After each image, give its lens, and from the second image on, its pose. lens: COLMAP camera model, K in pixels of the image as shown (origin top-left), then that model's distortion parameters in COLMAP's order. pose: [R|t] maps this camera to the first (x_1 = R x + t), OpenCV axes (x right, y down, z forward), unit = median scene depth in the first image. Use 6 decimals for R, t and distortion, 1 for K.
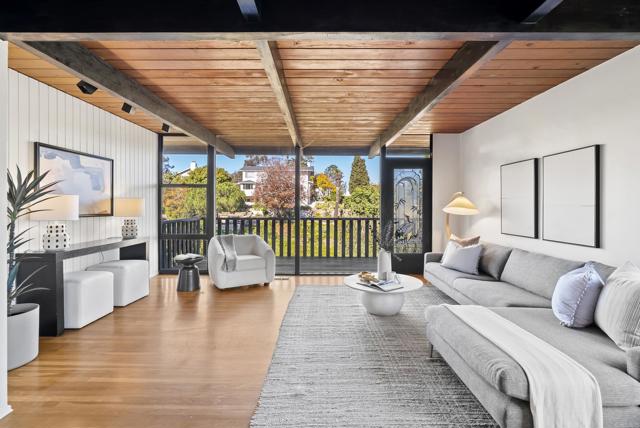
lens RADIAL K [[291.1, 0, 317.3], [0, 291.1, 205.9], [0, 0, 1]] dist [-0.002738, 0.000415]
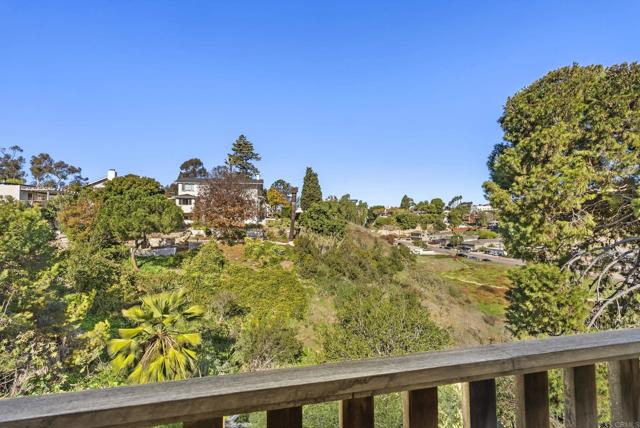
lens RADIAL K [[289.6, 0, 321.8], [0, 289.6, 211.7], [0, 0, 1]] dist [-0.007980, 0.000204]
pose [[0.975848, -0.004795, 0.218399, -0.536415], [0.013125, 0.999240, -0.036706, -0.018653], [-0.218057, 0.038686, 0.975169, 1.501312]]
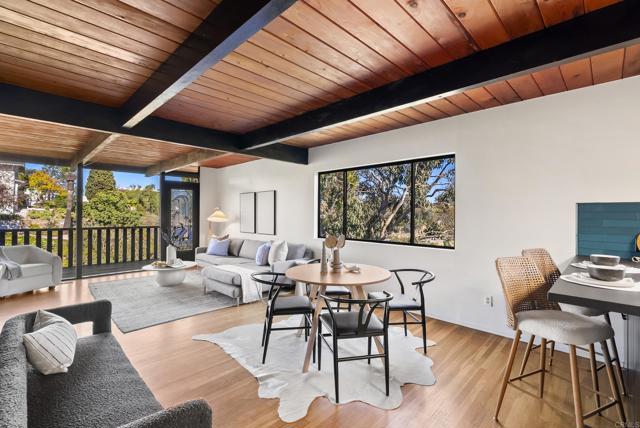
lens RADIAL K [[289.6, 0, 321.8], [0, 289.6, 211.7], [0, 0, 1]] dist [-0.007980, 0.000204]
pose [[0.693013, 0.006737, 0.720894, -0.253629], [-0.000821, 0.999963, -0.008556, -0.012761], [-0.720925, 0.005338, 0.692993, -0.501724]]
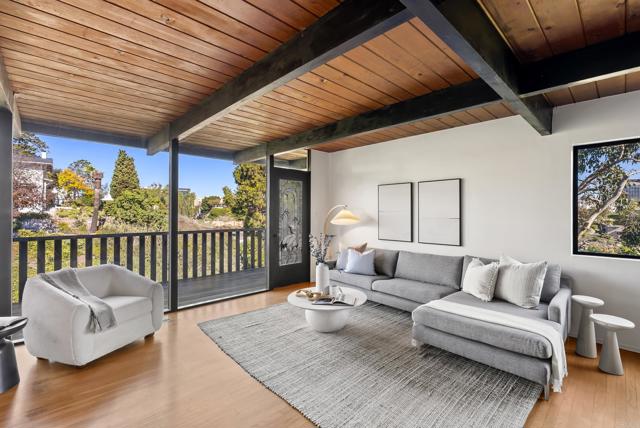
lens RADIAL K [[289.6, 0, 321.8], [0, 289.6, 211.7], [0, 0, 1]] dist [-0.007980, 0.000204]
pose [[0.724523, 0.002098, 0.689247, -0.350525], [-0.000376, 0.999996, -0.002648, -0.018544], [-0.689250, 0.001659, 0.724521, 0.233212]]
